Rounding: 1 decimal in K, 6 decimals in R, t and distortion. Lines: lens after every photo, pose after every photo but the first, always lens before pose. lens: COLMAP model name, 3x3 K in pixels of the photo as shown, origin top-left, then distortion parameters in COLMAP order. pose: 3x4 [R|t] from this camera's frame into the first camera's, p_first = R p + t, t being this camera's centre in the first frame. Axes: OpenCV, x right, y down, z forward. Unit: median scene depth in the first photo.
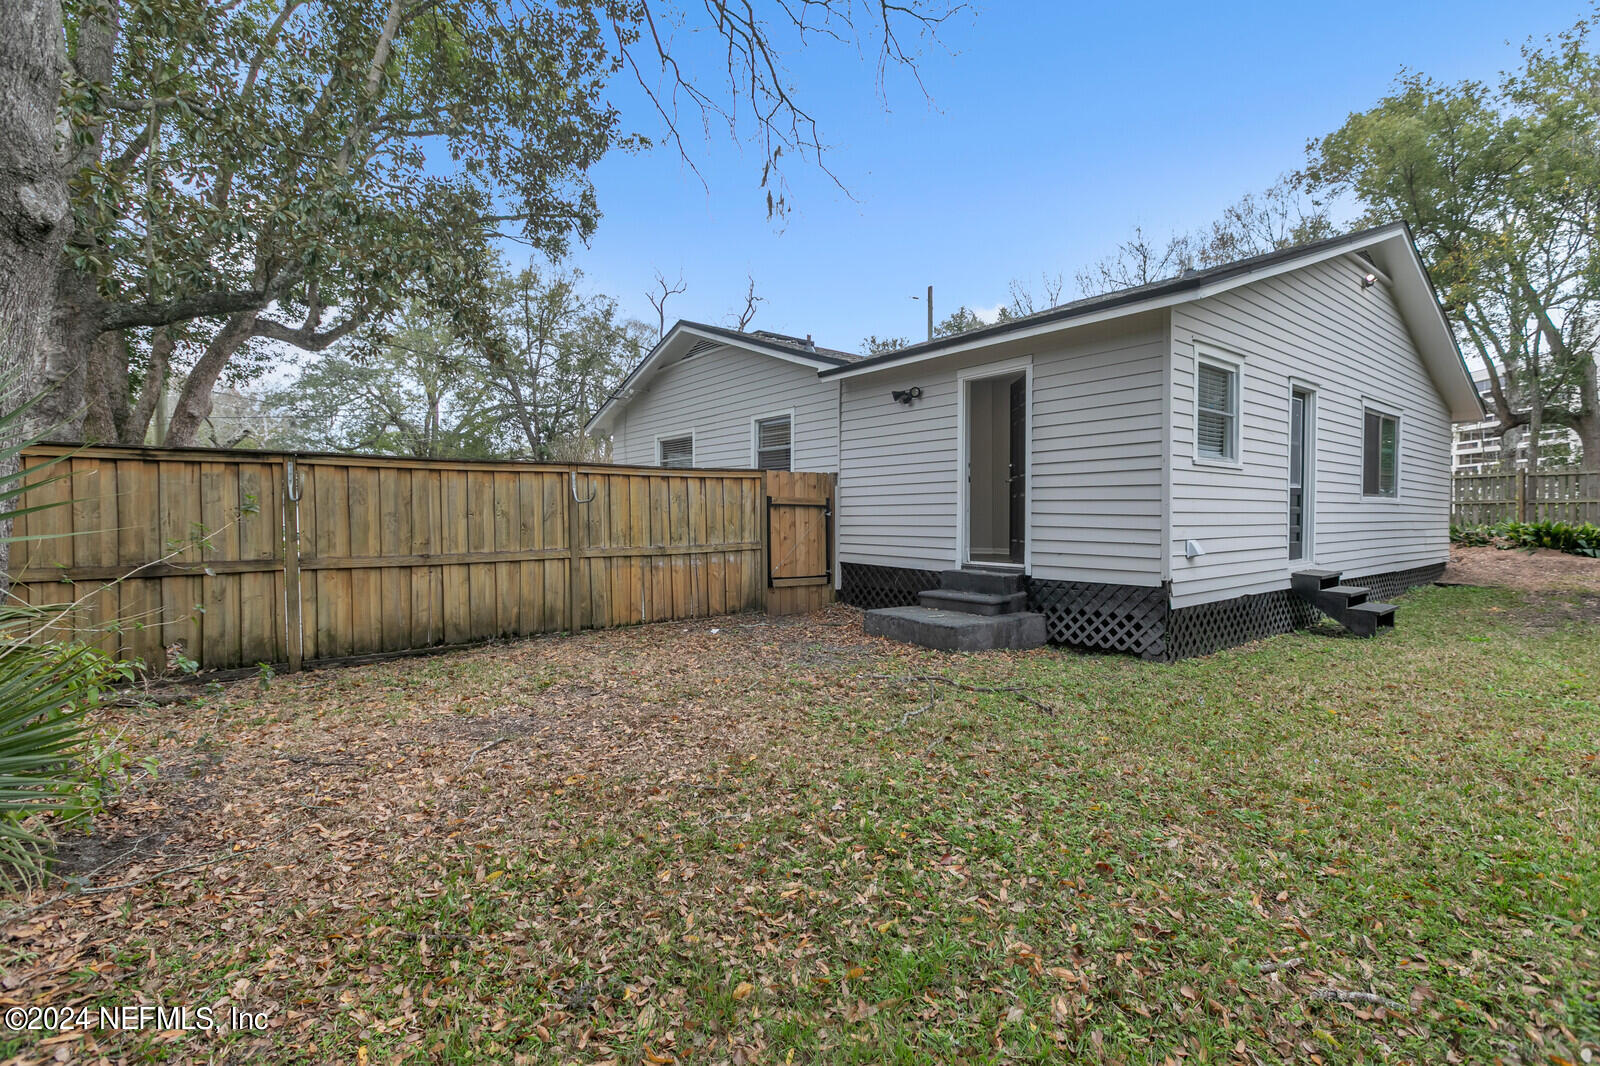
lens RADIAL K [[715.0, 0, 799.4], [0, 715.0, 525.8], [0, 0, 1]] dist [-0.000143, -0.000073]
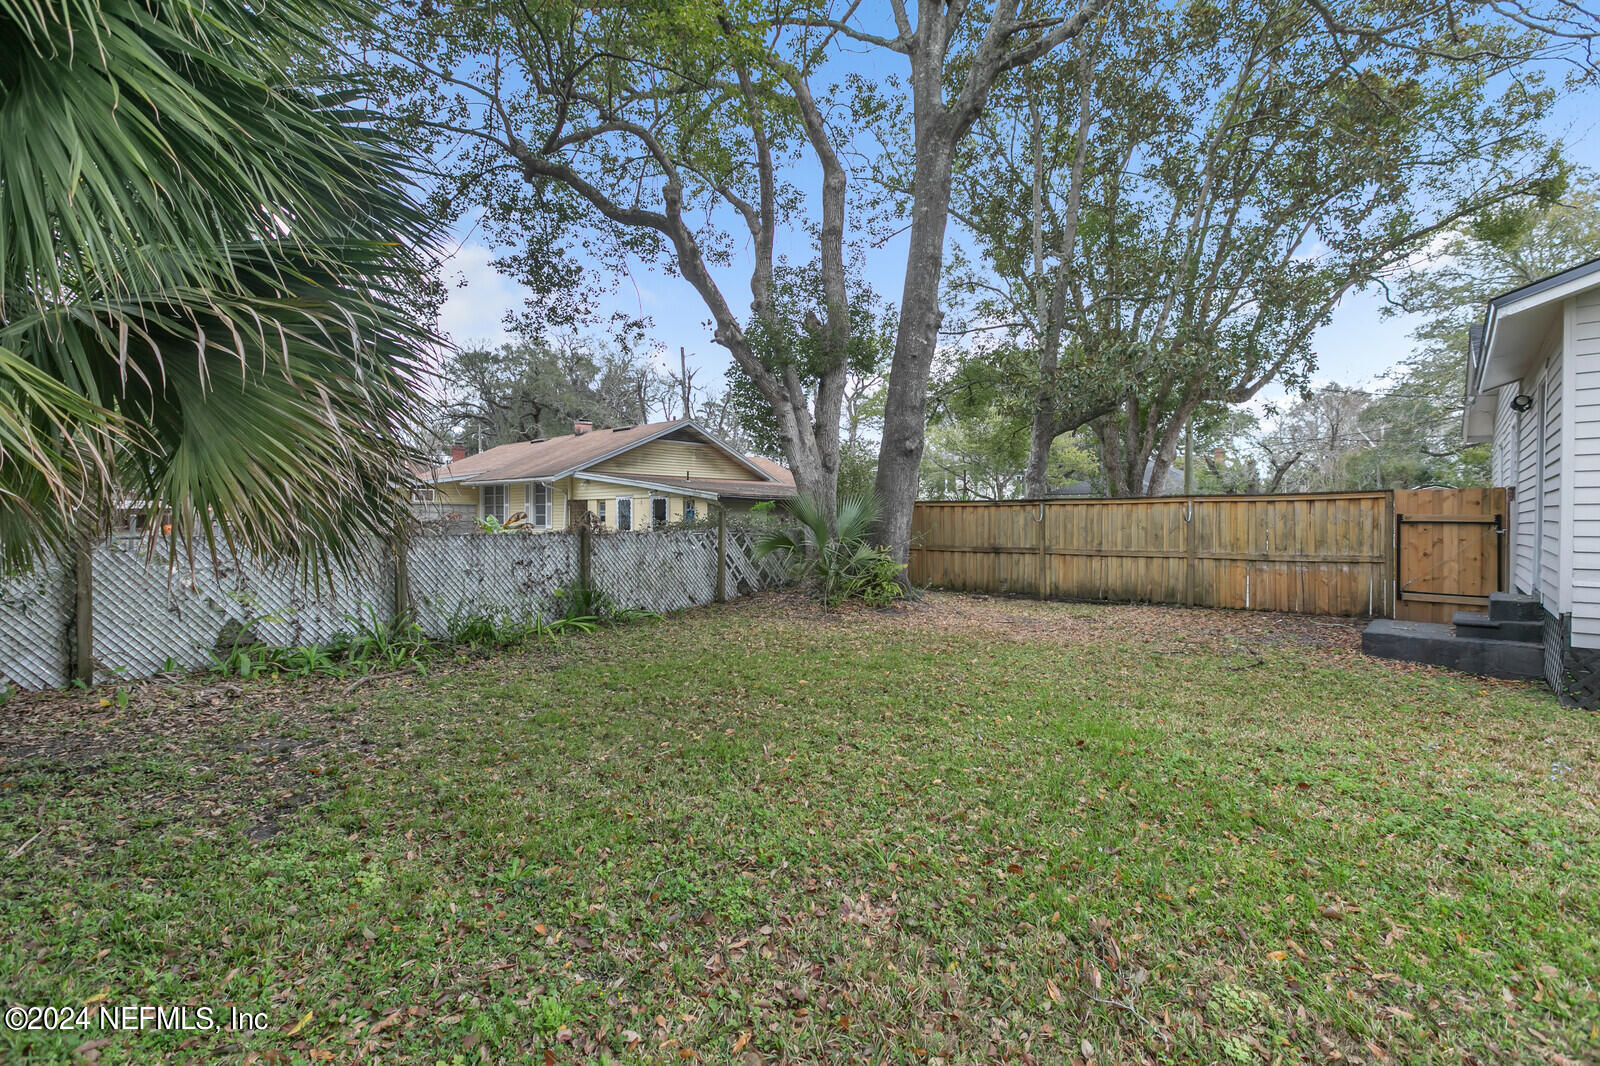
lens RADIAL K [[715.0, 0, 799.4], [0, 715.0, 525.8], [0, 0, 1]] dist [-0.000143, -0.000073]
pose [[0.135867, 0.006062, -0.990709, 0.956271], [-0.018553, 0.999821, 0.003574, -0.011601], [0.990553, 0.017895, 0.135955, -0.026641]]
